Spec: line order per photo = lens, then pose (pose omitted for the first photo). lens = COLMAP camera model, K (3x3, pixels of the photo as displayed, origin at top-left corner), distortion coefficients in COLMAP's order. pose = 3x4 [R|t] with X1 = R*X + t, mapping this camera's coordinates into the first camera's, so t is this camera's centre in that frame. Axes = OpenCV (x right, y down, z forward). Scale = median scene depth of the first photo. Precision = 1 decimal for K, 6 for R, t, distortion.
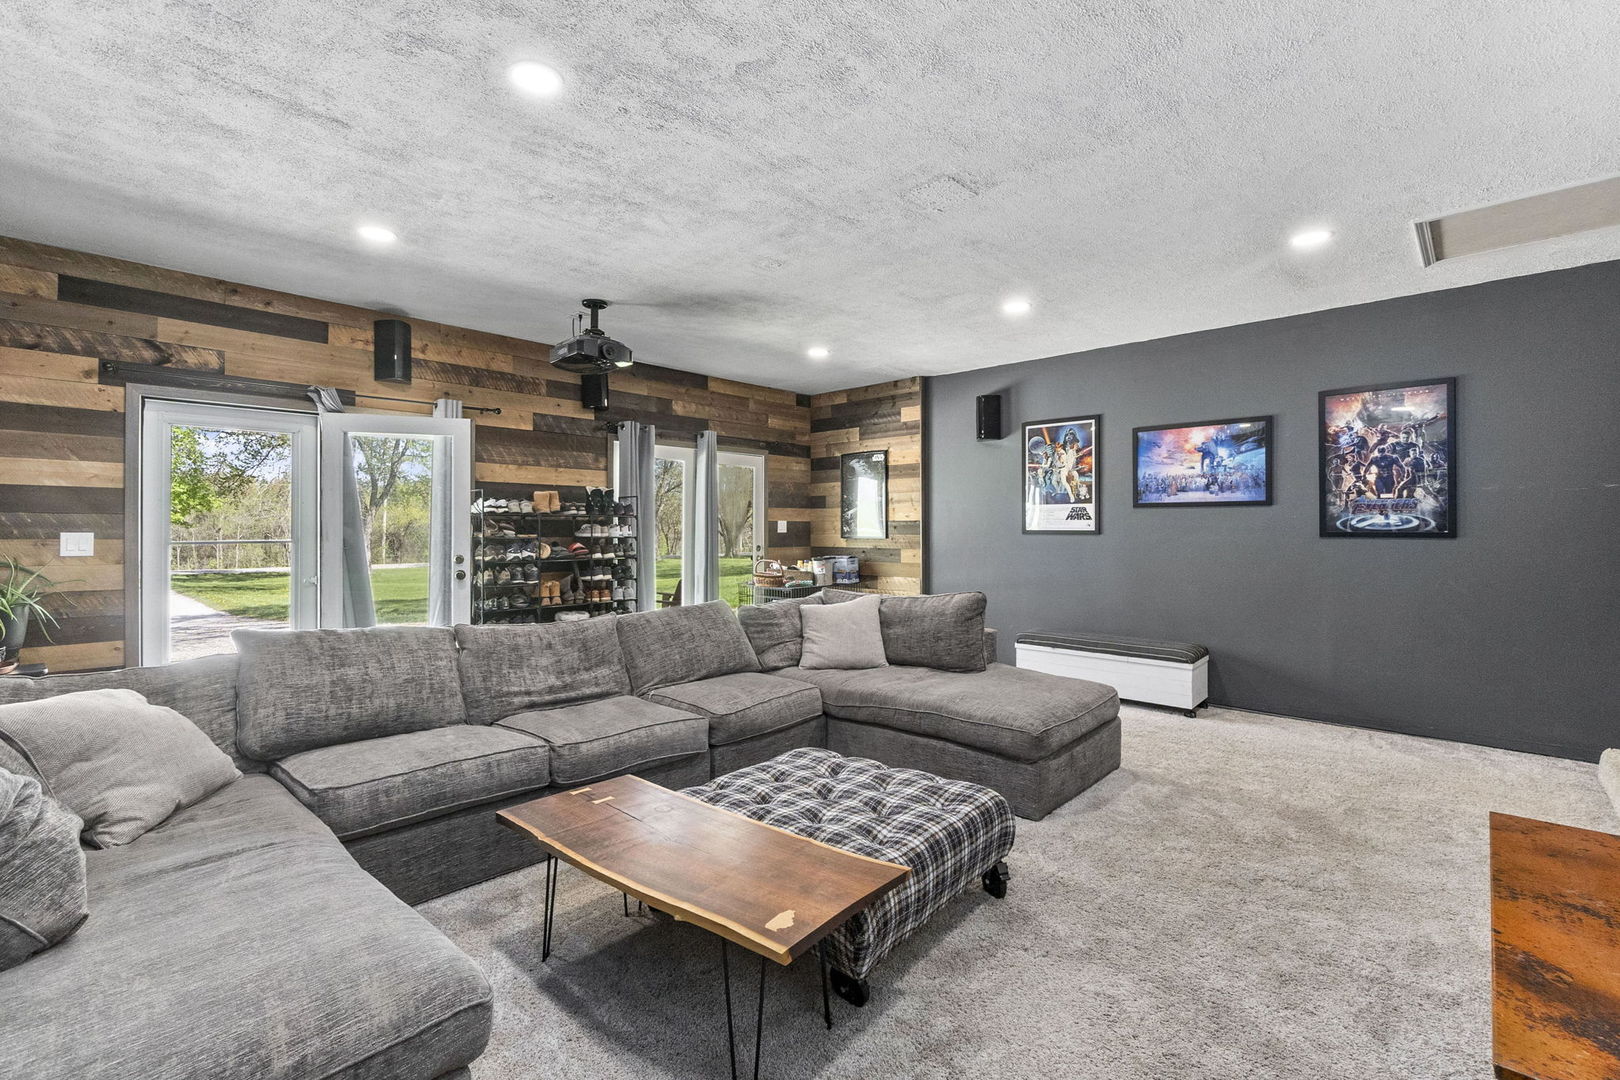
lens RADIAL K [[722.6, 0, 815.6], [0, 722.6, 523.5], [0, 0, 1]] dist [-0.005105, -0.000367]
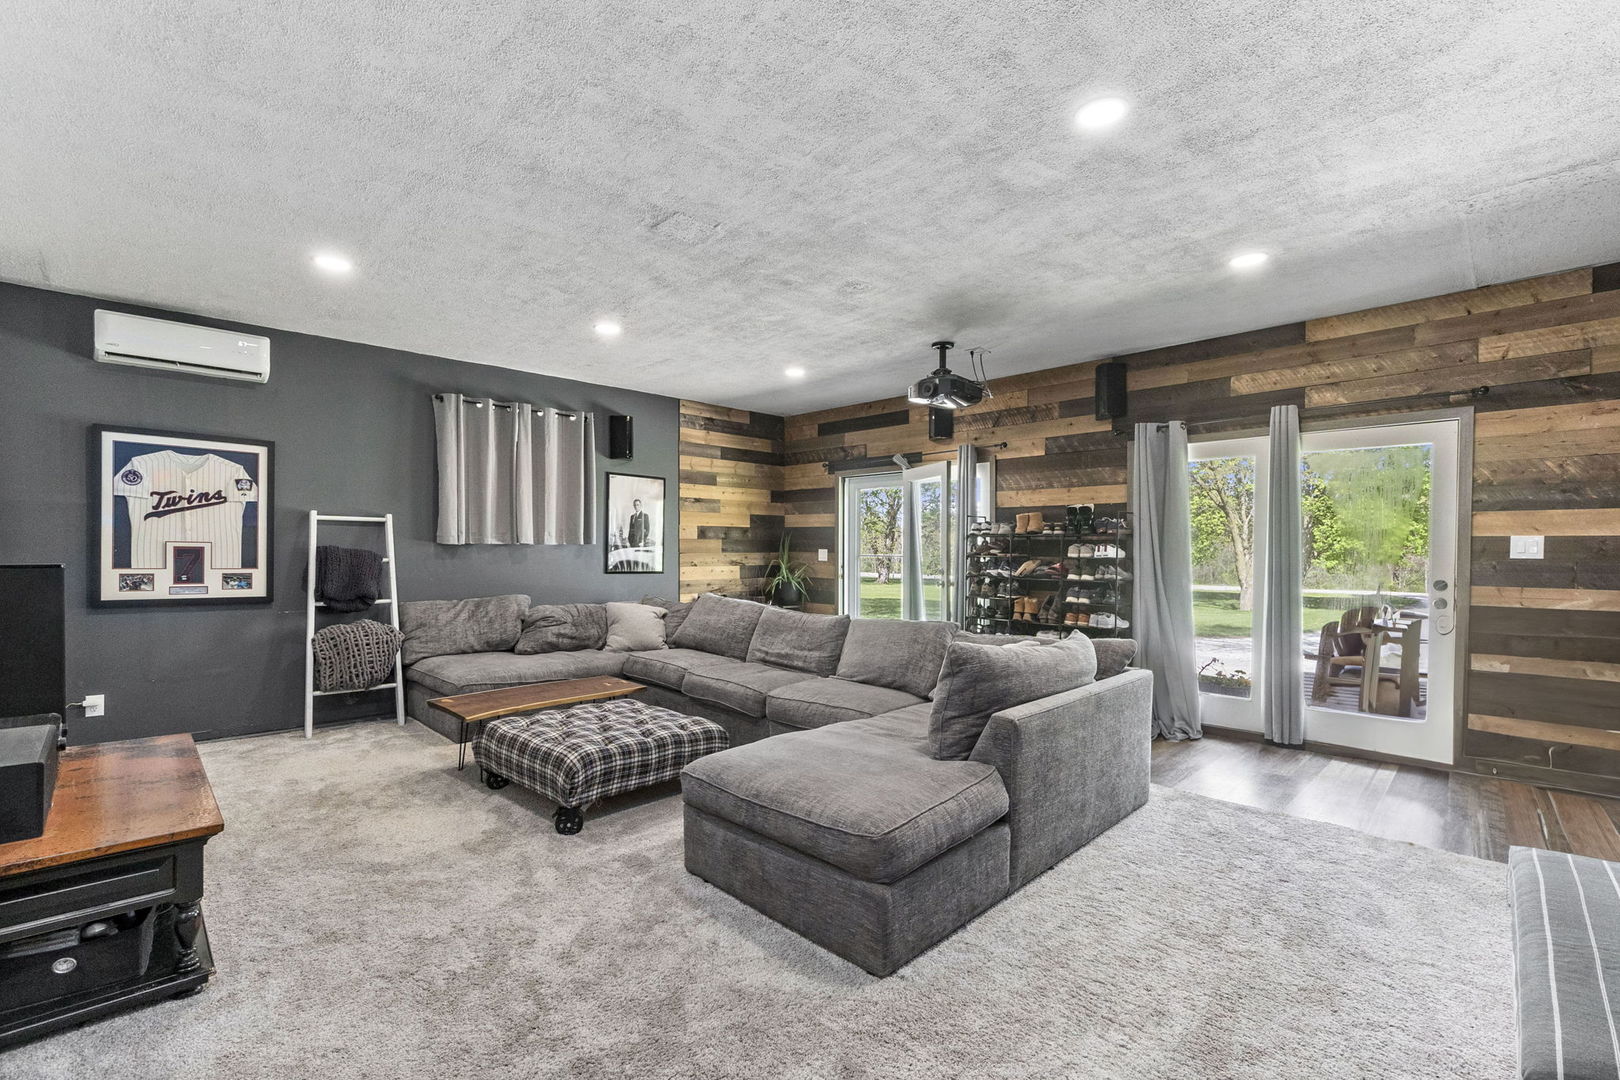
lens RADIAL K [[730.6, 0, 769.8], [0, 730.6, 564.7], [0, 0, 1]] dist [-0.003804, -0.000277]
pose [[-0.091704, 0.022558, -0.995531, 0.763627], [0.002026, 0.999746, 0.022467, 0.006582], [0.995784, 0.000044, -0.091726, 0.756262]]
